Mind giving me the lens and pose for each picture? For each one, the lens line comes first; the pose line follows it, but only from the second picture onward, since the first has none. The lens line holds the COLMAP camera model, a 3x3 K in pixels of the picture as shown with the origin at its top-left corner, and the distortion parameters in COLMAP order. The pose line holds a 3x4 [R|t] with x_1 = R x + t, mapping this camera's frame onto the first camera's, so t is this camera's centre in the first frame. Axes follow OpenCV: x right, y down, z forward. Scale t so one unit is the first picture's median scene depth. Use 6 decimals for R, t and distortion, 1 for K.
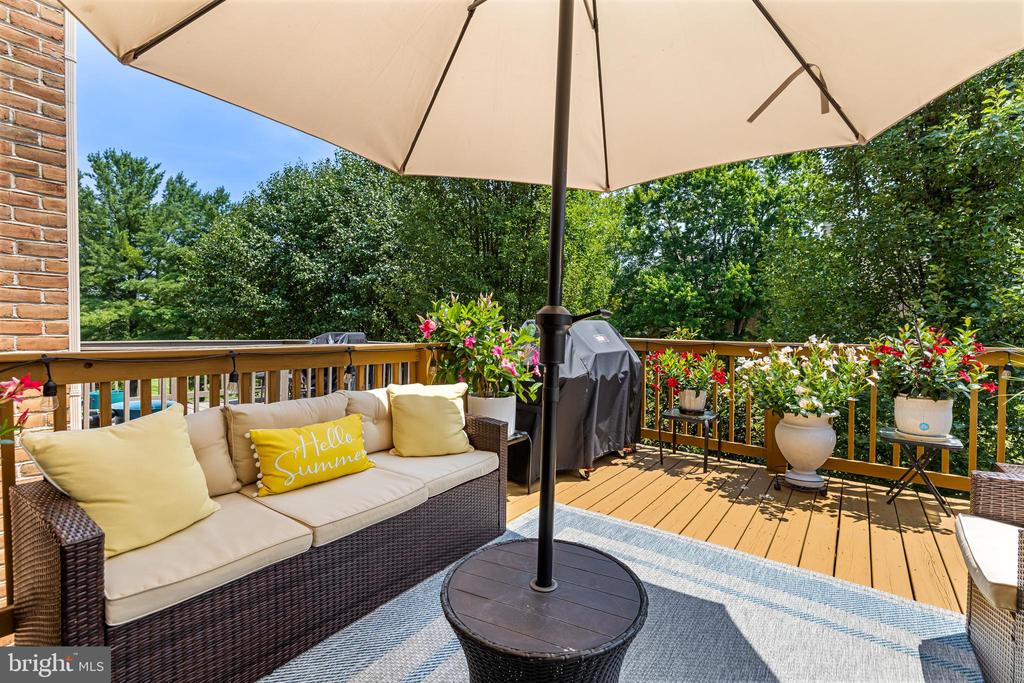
lens RADIAL K [[458.7, 0, 513.7], [0, 458.7, 335.2], [0, 0, 1]] dist [-0.001891, -0.000128]
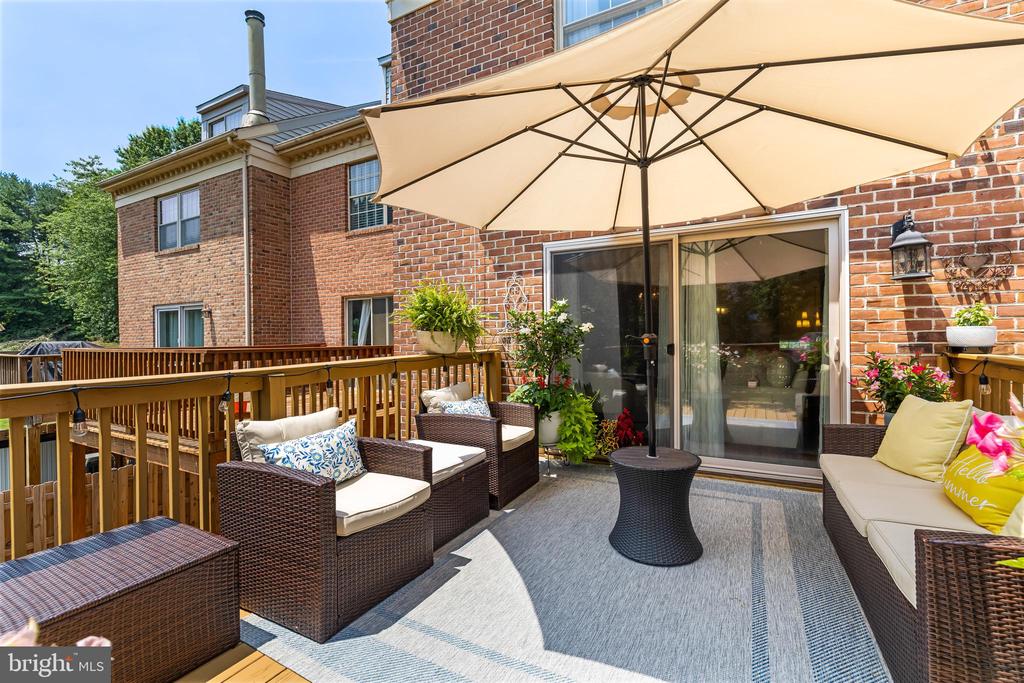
lens RADIAL K [[458.7, 0, 513.7], [0, 458.7, 335.2], [0, 0, 1]] dist [-0.001891, -0.000128]
pose [[-0.990327, 0.001448, -0.138747, 0.374681], [0.000403, 0.999971, 0.007560, -0.026435], [0.138754, 0.007431, -0.990299, 1.100725]]
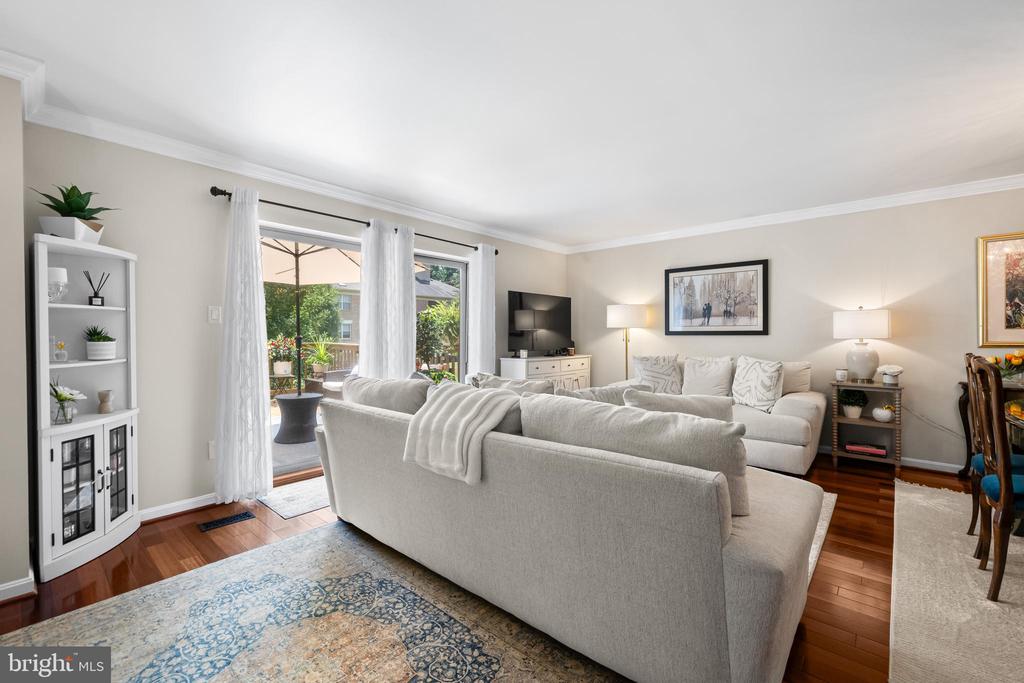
lens RADIAL K [[429.5, 0, 514.4], [0, 429.5, 338.3], [0, 0, 1]] dist [0.001485, 0.000984]
pose [[0.069568, -0.021518, 0.997345, -1.448615], [0.007865, 0.999748, 0.021021, -0.041672], [-0.997546, 0.006382, 0.069720, -0.525820]]
